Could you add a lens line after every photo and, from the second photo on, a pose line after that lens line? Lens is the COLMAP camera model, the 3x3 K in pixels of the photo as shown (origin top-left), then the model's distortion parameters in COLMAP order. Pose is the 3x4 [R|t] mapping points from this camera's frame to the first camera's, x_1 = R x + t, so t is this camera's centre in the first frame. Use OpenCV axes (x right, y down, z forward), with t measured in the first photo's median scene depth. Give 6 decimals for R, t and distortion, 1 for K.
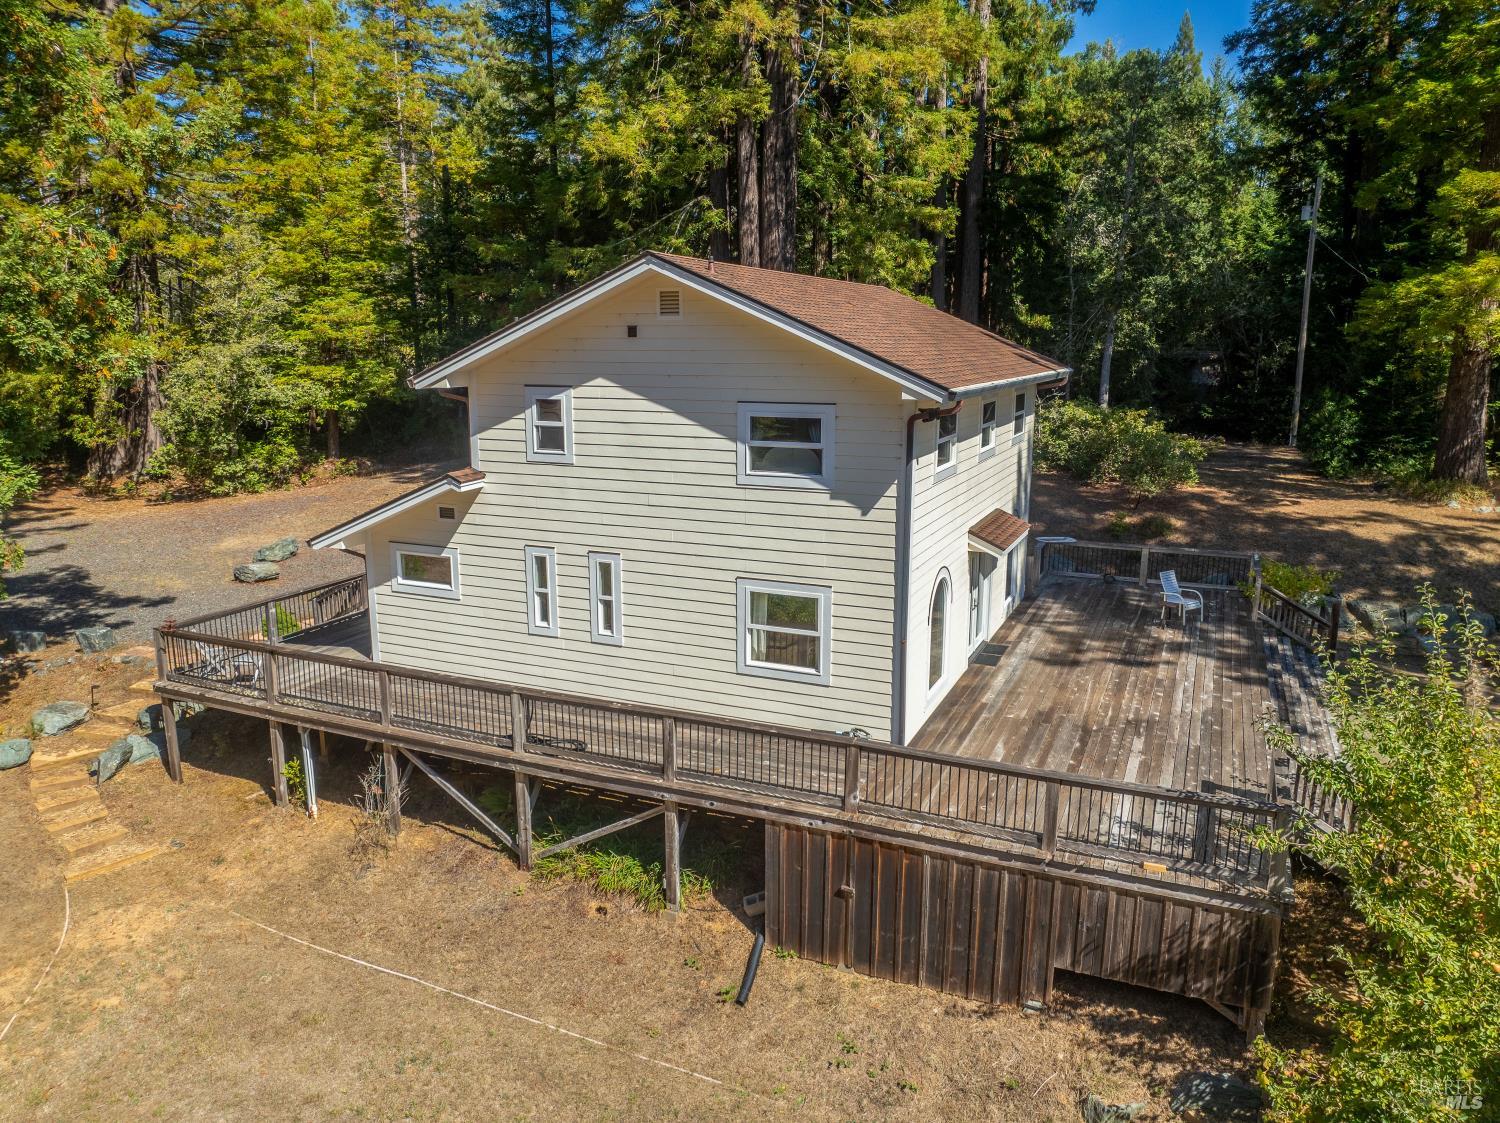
lens RADIAL K [[1044.4, 0, 744.8], [0, 1044.4, 555.6], [0, 0, 1]] dist [-0.008326, -0.082916]
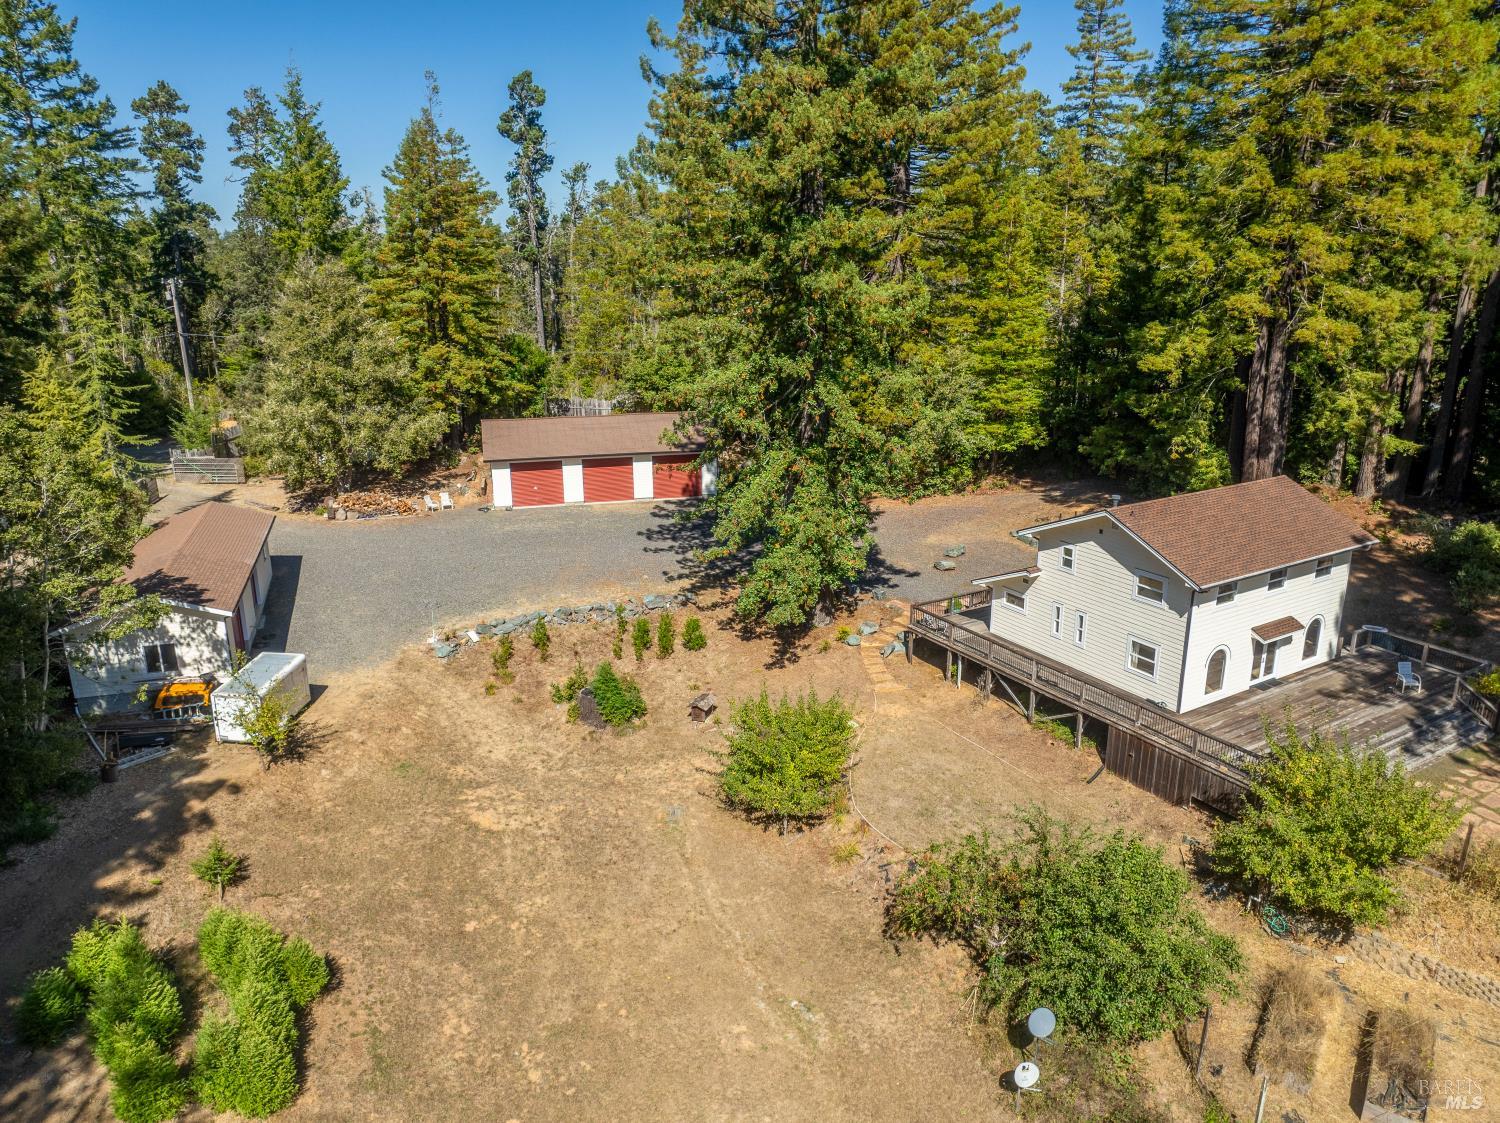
lens RADIAL K [[1044.4, 0, 744.8], [0, 1044.4, 555.6], [0, 0, 1]] dist [-0.008326, -0.082916]
pose [[0.815304, 0.158287, -0.556977, 0.590861], [-0.106890, 0.986522, 0.123893, -0.366752], [0.569081, -0.041475, 0.821235, -1.543223]]
